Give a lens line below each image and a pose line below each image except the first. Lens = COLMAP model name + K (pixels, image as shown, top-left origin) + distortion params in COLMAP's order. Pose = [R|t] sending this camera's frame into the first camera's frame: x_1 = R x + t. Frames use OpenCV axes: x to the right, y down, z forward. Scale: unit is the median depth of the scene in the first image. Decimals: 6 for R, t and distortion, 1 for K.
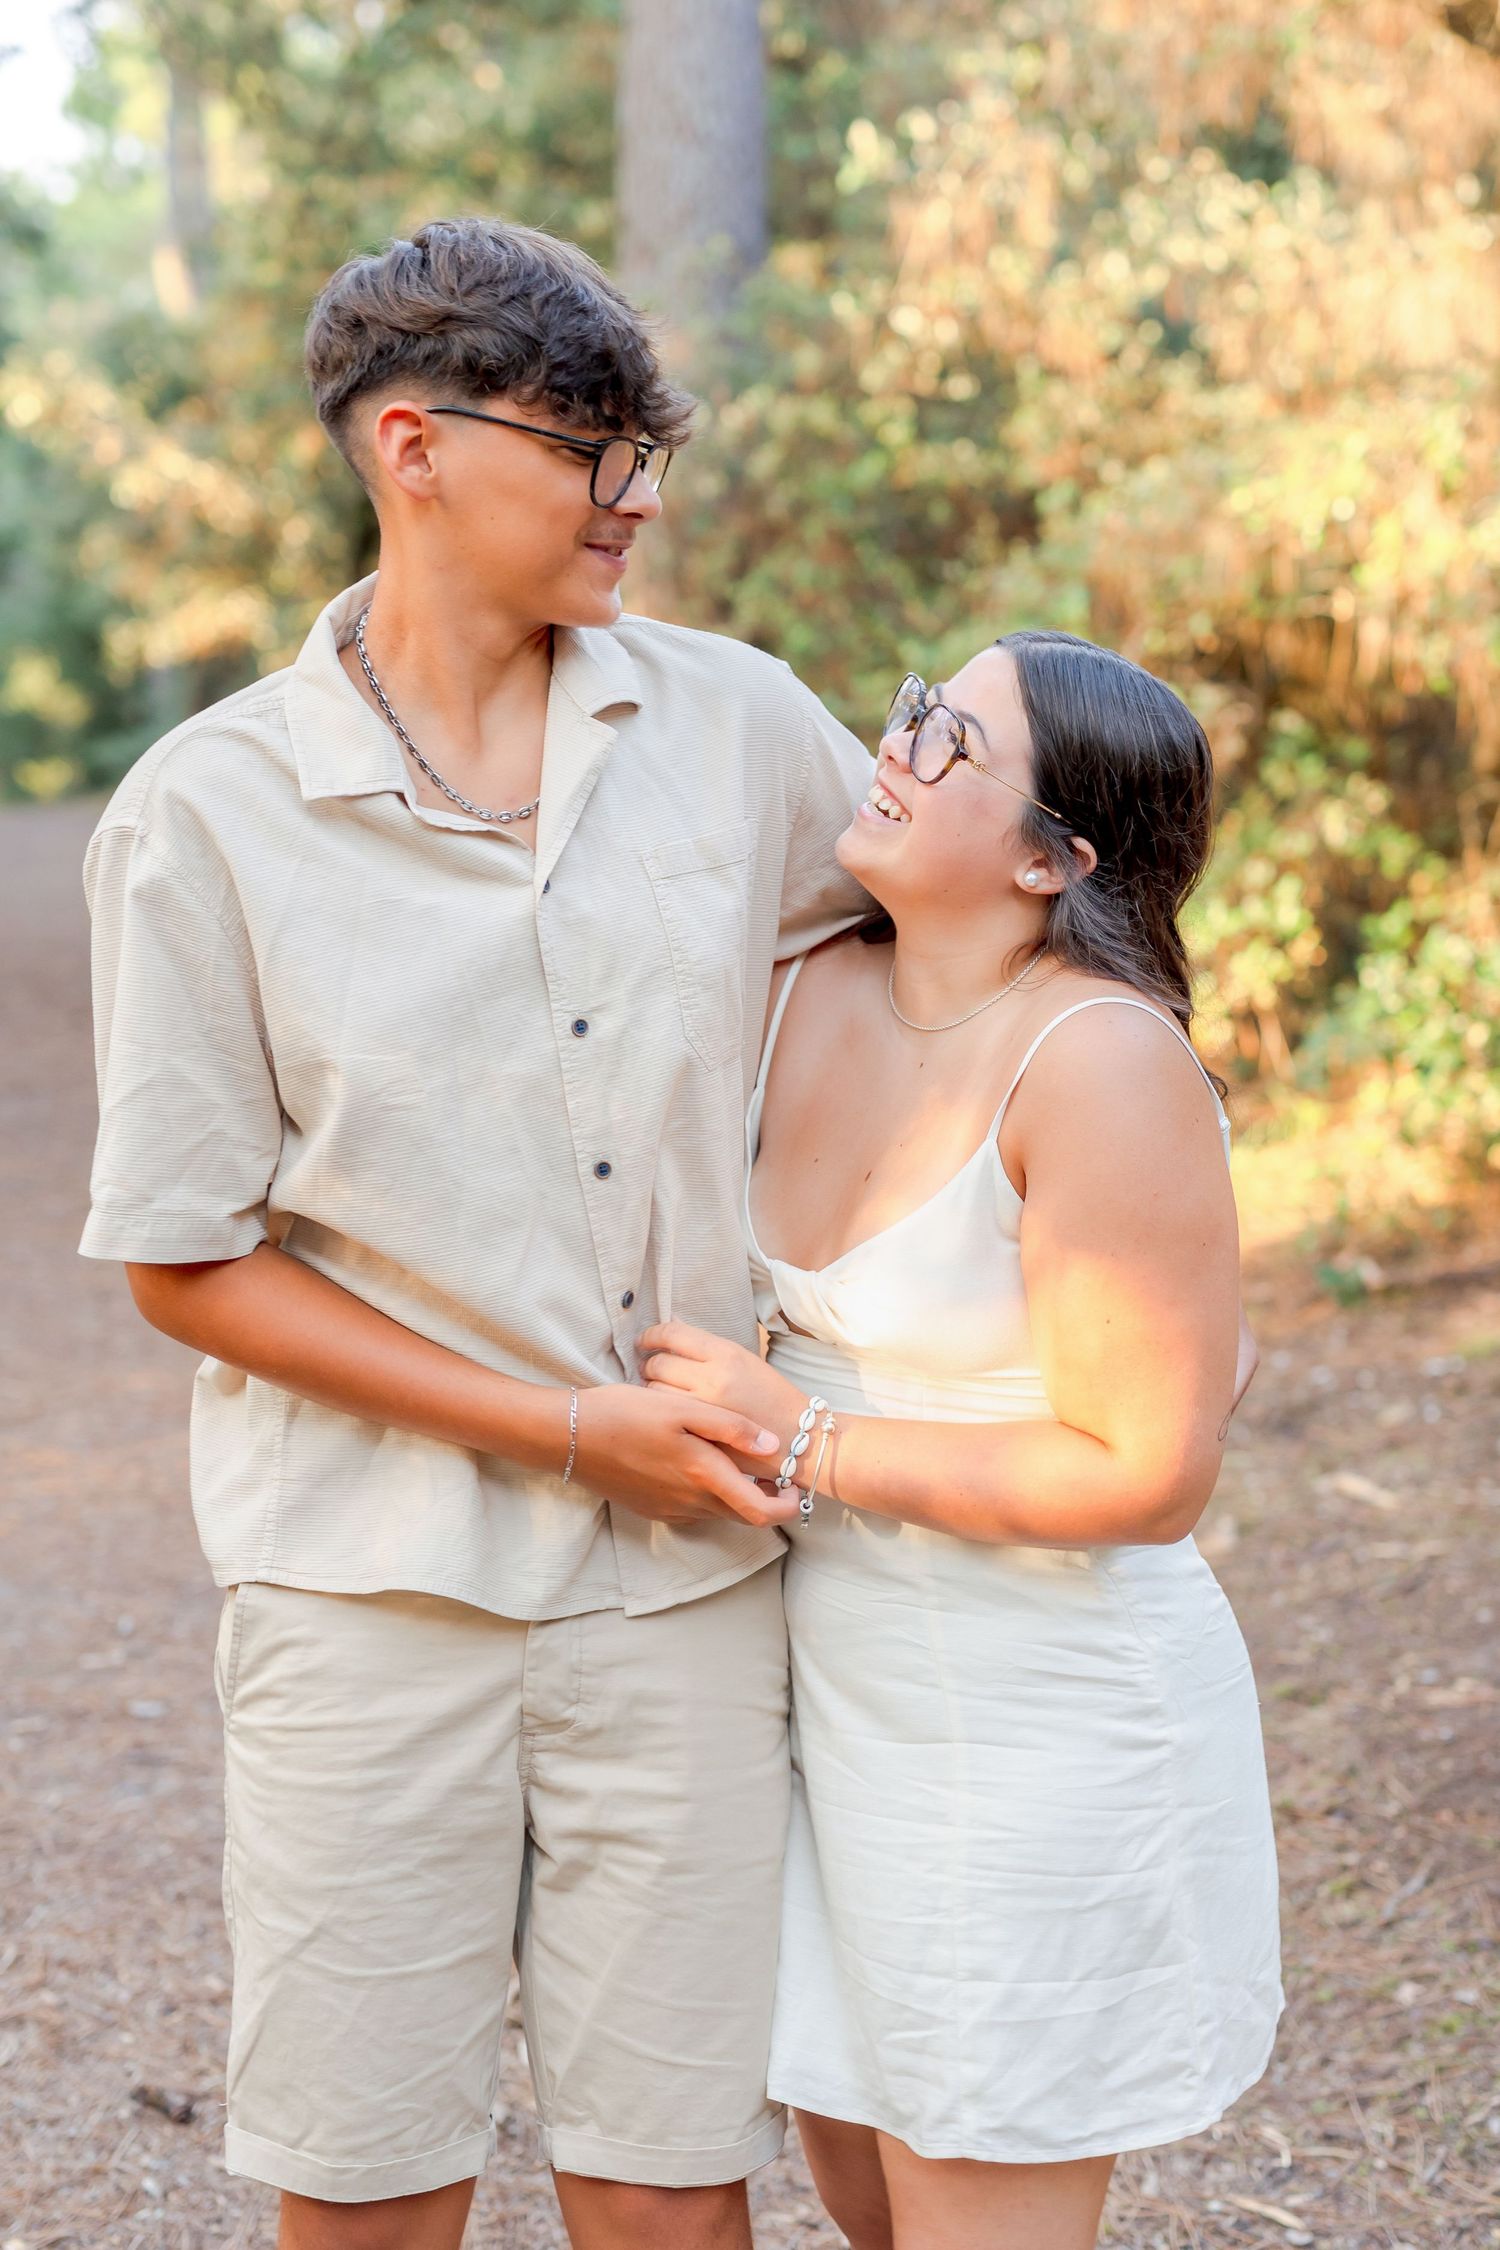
lens RADIAL K [[3701.0, 0, 809.5], [0, 3701.0, 1139.3], [0, 0, 1]] dist [-0.029219, 0.000000]
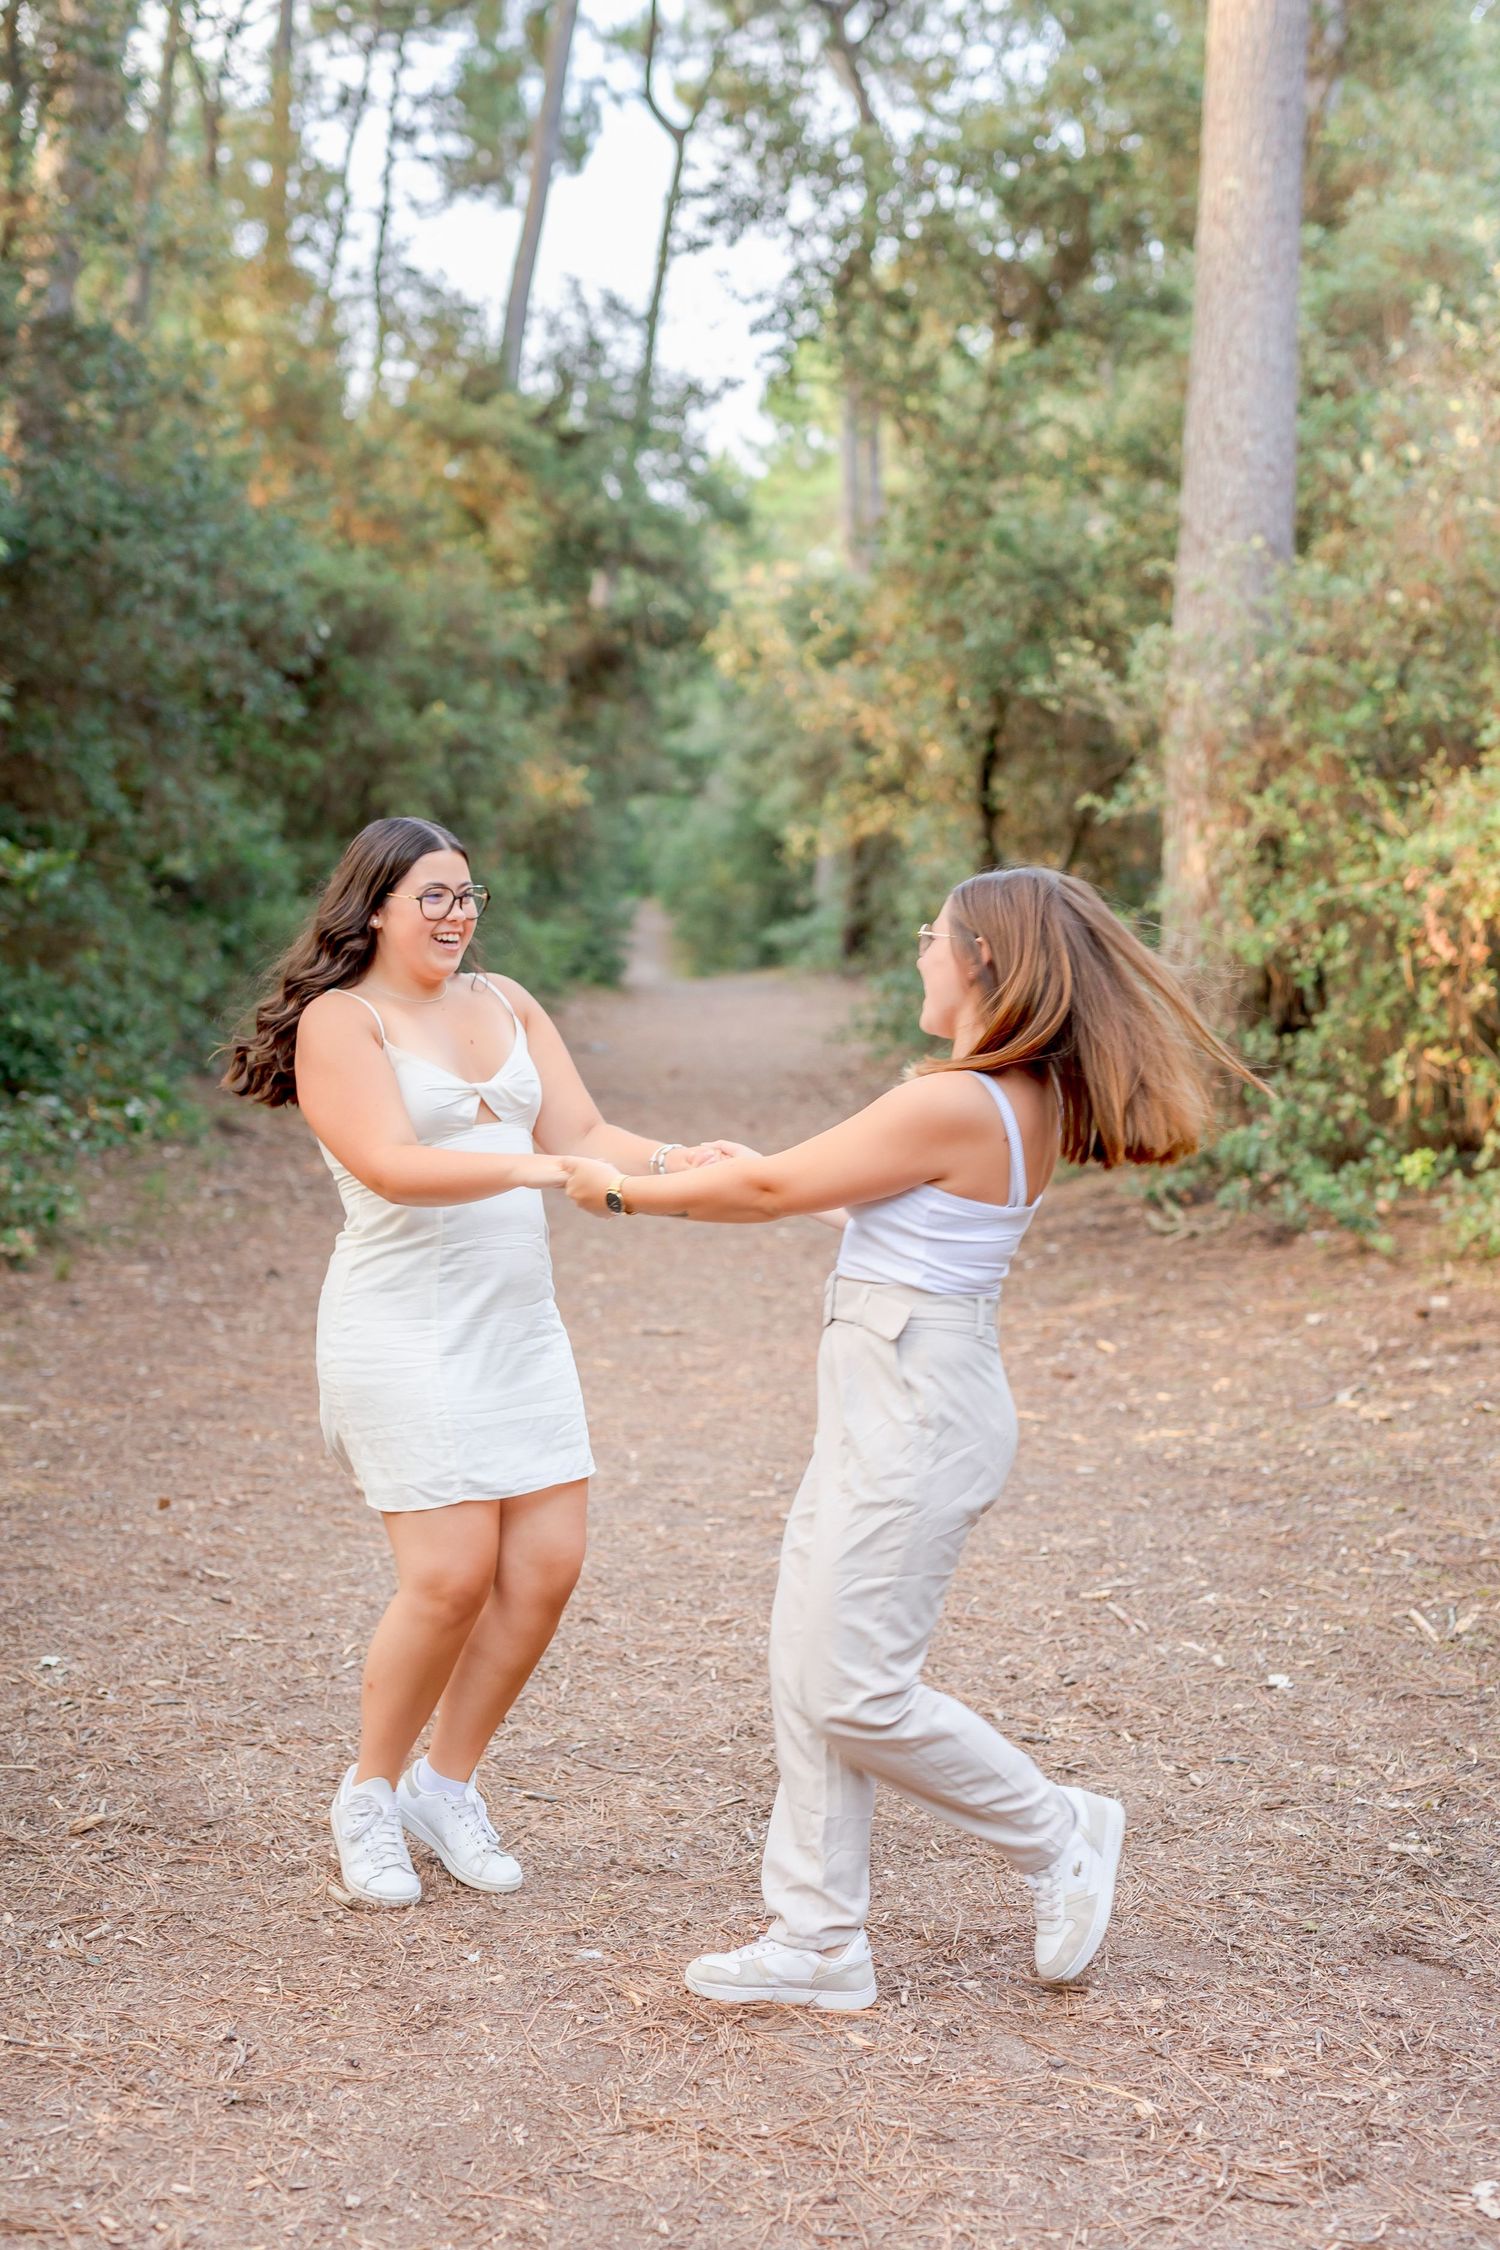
lens RADIAL K [[3330.6, 0, 691.2], [0, 3330.6, 1130.2], [0, 0, 1]] dist [-0.026884, 0.000000]
pose [[0.977777, 0.030649, -0.207397, 0.033865], [-0.041088, 0.998086, -0.046211, 0.032193], [0.205583, 0.053706, 0.977165, -0.197254]]
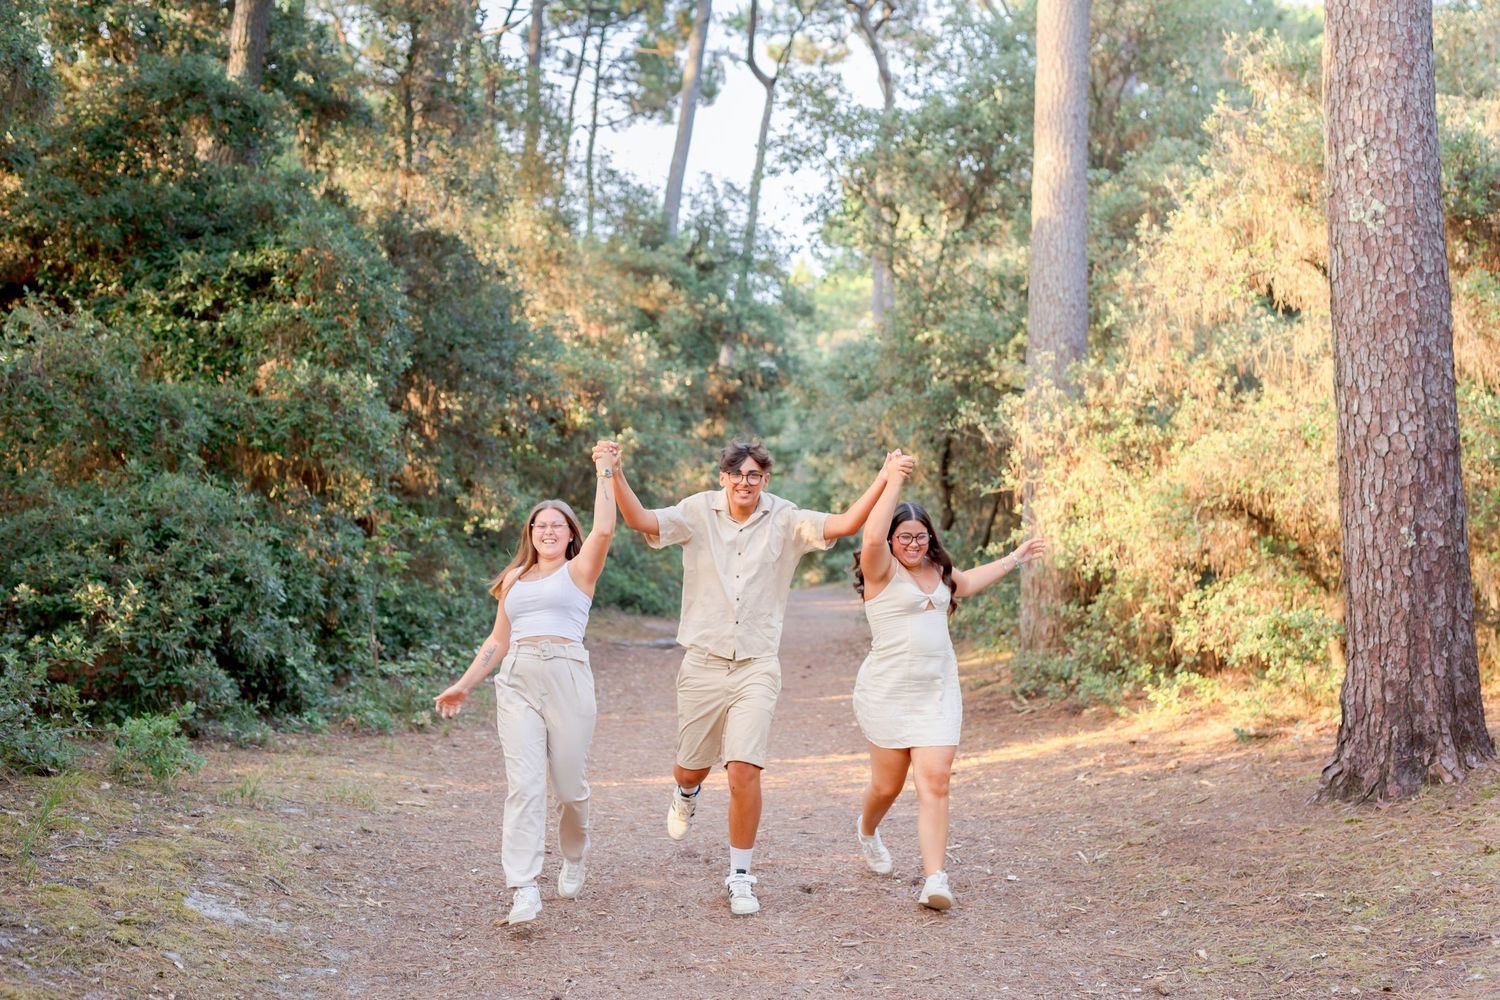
lens RADIAL K [[2220.4, 0, 749.8], [0, 2220.4, 496.2], [0, 0, 1]] dist [-0.026884, 0.000000]
pose [[0.973656, -0.000225, -0.228023, 0.119495], [-0.031196, 0.990465, -0.134185, 0.070340], [0.225879, 0.137763, 0.964365, -0.510952]]
